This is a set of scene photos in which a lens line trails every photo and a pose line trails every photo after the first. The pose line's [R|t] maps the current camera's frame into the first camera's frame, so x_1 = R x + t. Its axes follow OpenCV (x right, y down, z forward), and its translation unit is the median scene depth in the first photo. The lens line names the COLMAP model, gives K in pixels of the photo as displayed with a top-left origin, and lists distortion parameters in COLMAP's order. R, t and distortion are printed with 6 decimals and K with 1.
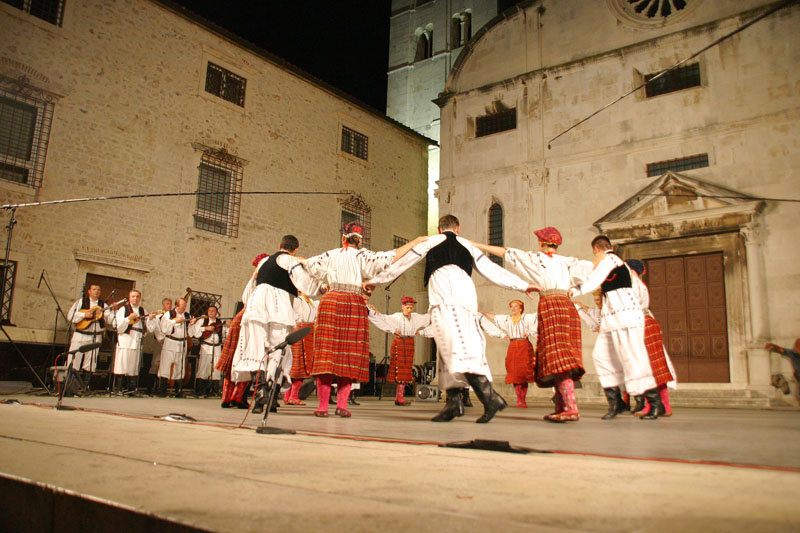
lens RADIAL K [[658.1, 0, 400.0], [0, 658.1, 266.5], [0, 0, 1]] dist [-0.171118, 0.172360]
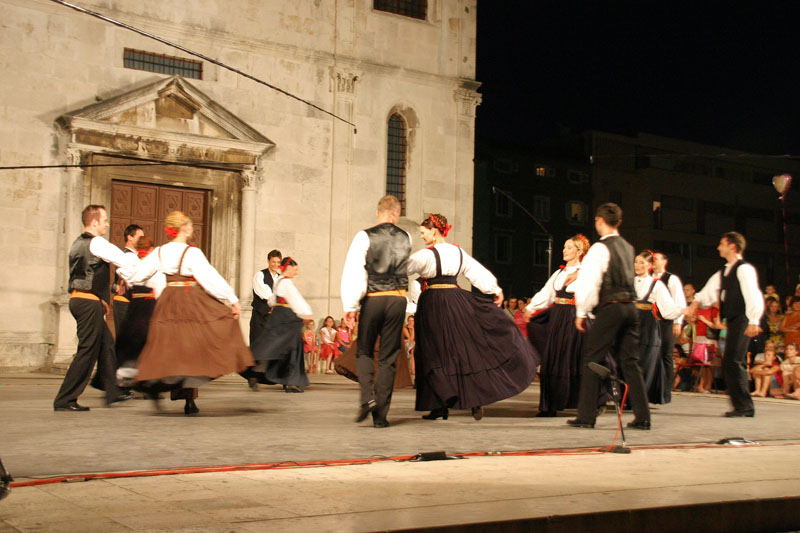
lens RADIAL K [[1011.2, 0, 400.0], [0, 1011.2, 266.5], [0, 0, 1]] dist [0.002443, 0.404142]
pose [[0.339661, 0.054498, 0.938968, -0.490848], [-0.194043, 0.980903, 0.013261, 0.006515], [-0.920314, -0.186704, 0.343750, 0.233771]]
